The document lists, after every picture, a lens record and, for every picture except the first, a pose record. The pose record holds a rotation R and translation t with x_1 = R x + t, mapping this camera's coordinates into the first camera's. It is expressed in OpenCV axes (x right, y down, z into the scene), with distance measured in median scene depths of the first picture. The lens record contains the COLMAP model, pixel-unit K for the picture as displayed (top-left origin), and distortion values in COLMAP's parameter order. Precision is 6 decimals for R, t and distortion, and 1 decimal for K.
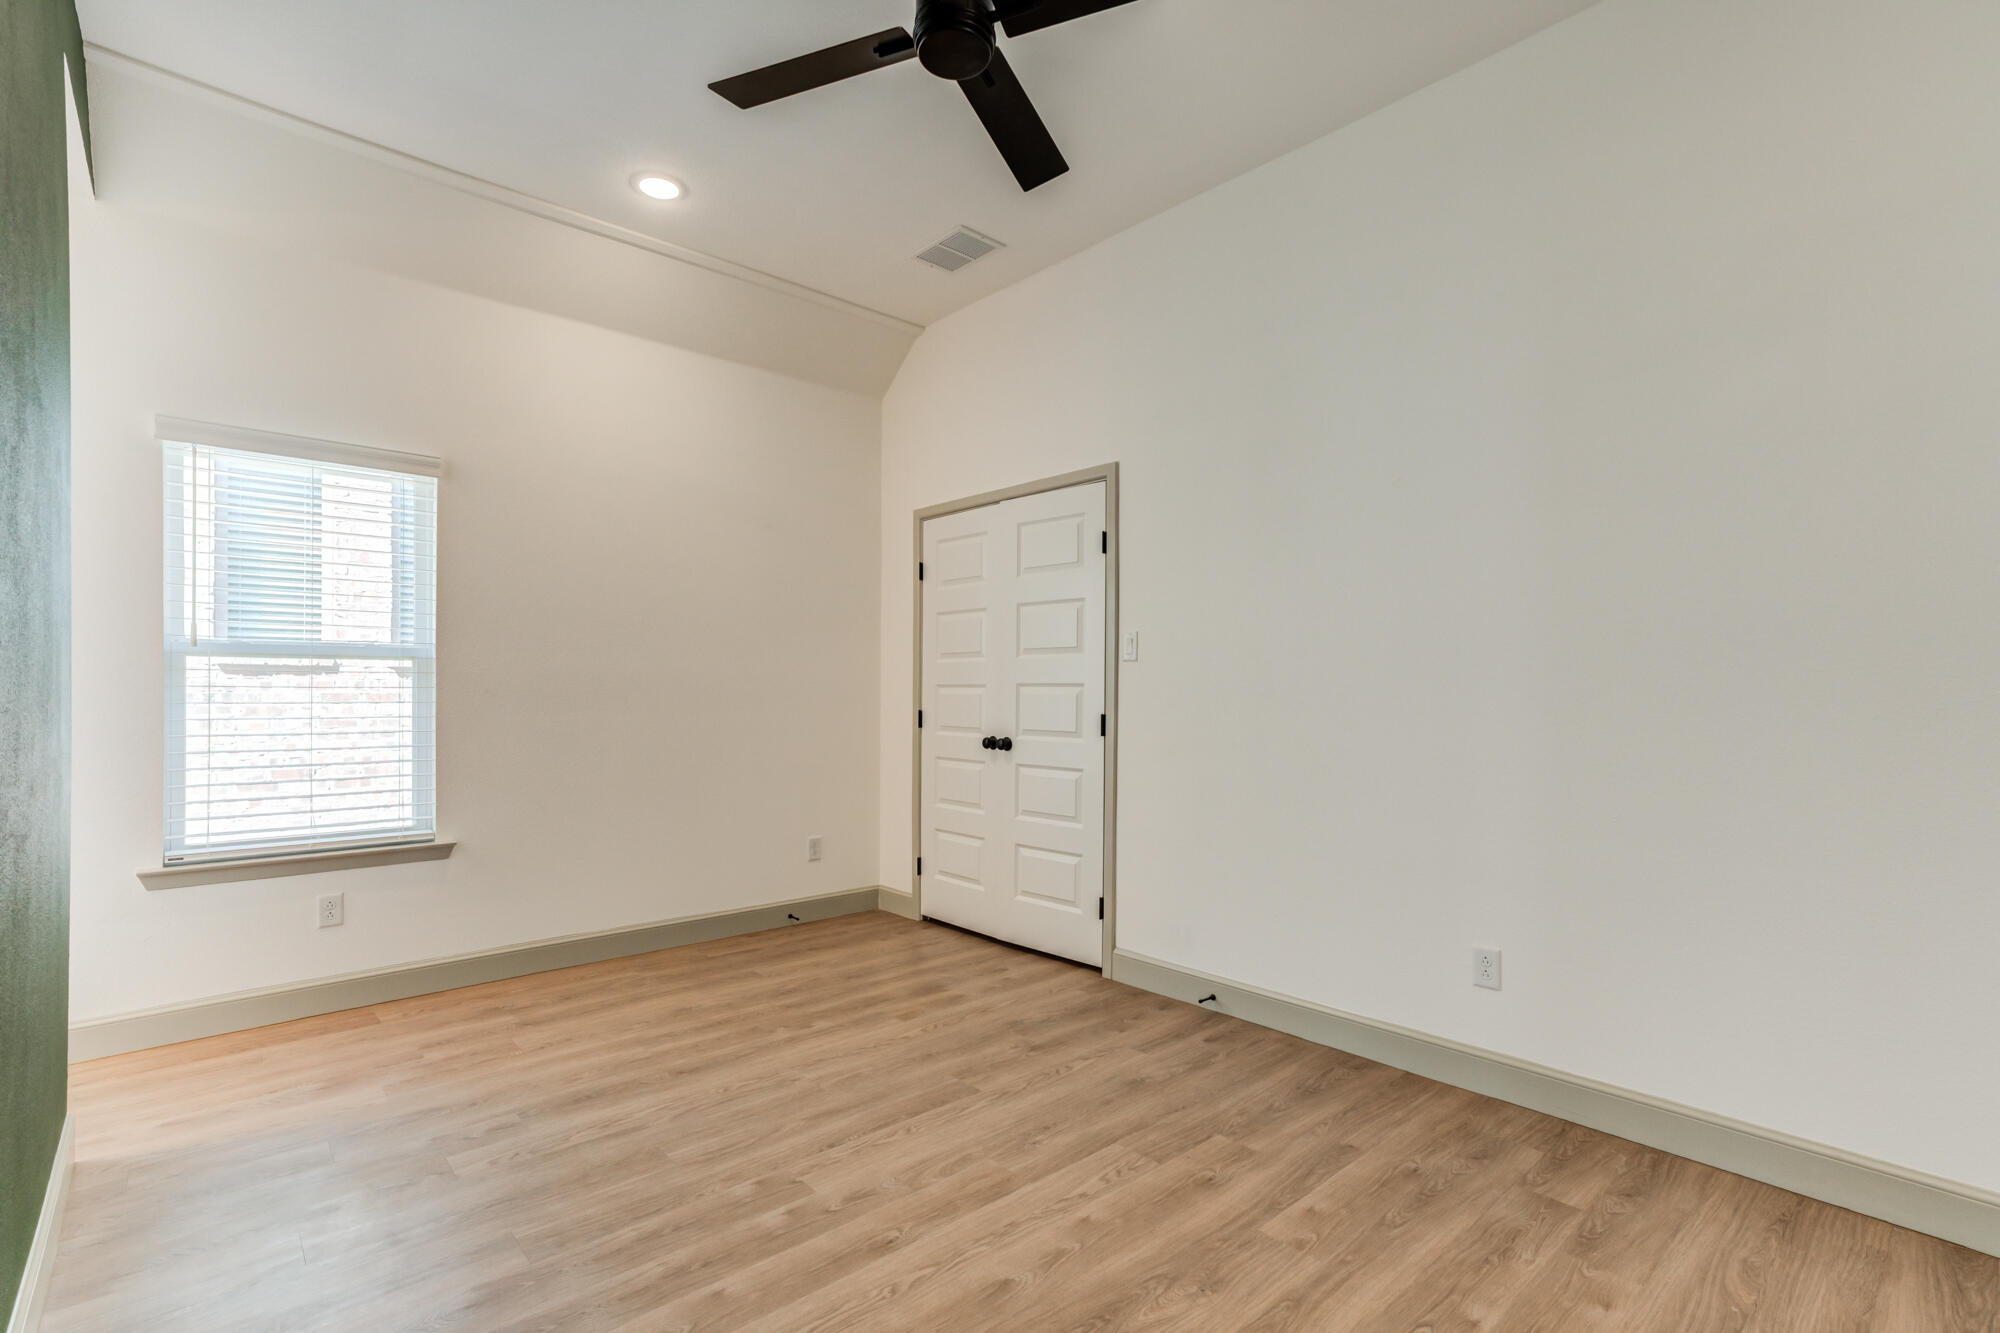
lens RADIAL K [[922.2, 0, 1008.8], [0, 922.2, 701.9], [0, 0, 1]] dist [-0.027902, 0.014188]
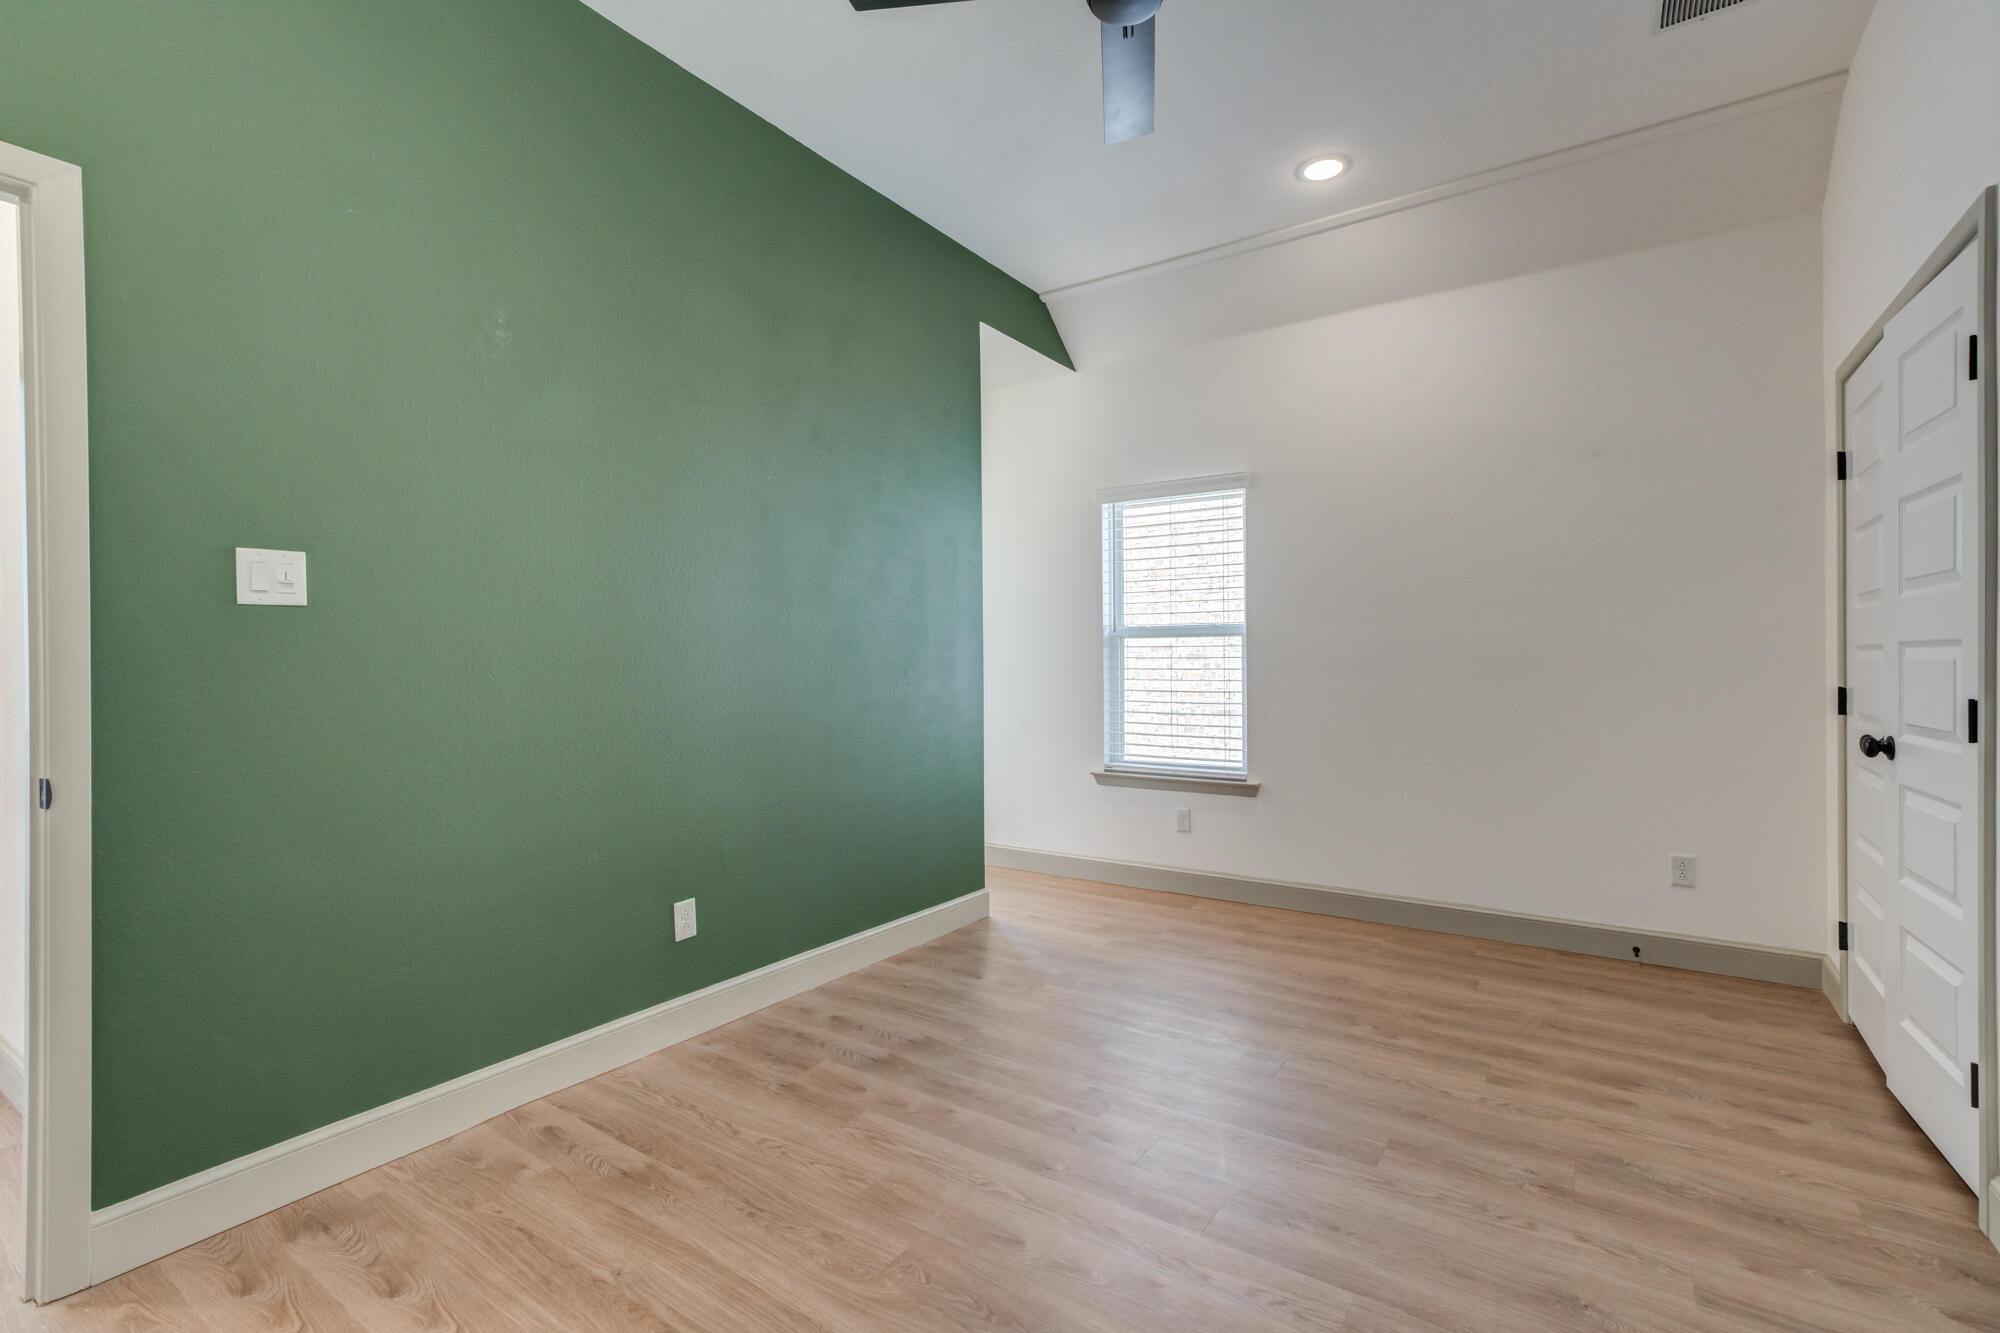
lens RADIAL K [[922.2, 0, 988.9], [0, 922.2, 670.7], [0, 0, 1]] dist [-0.027902, 0.014188]
pose [[0.203273, 0.006439, -0.979101, 0.516260], [-0.007231, 0.999961, 0.005074, -0.001528], [0.979095, 0.006049, 0.203312, 0.399857]]
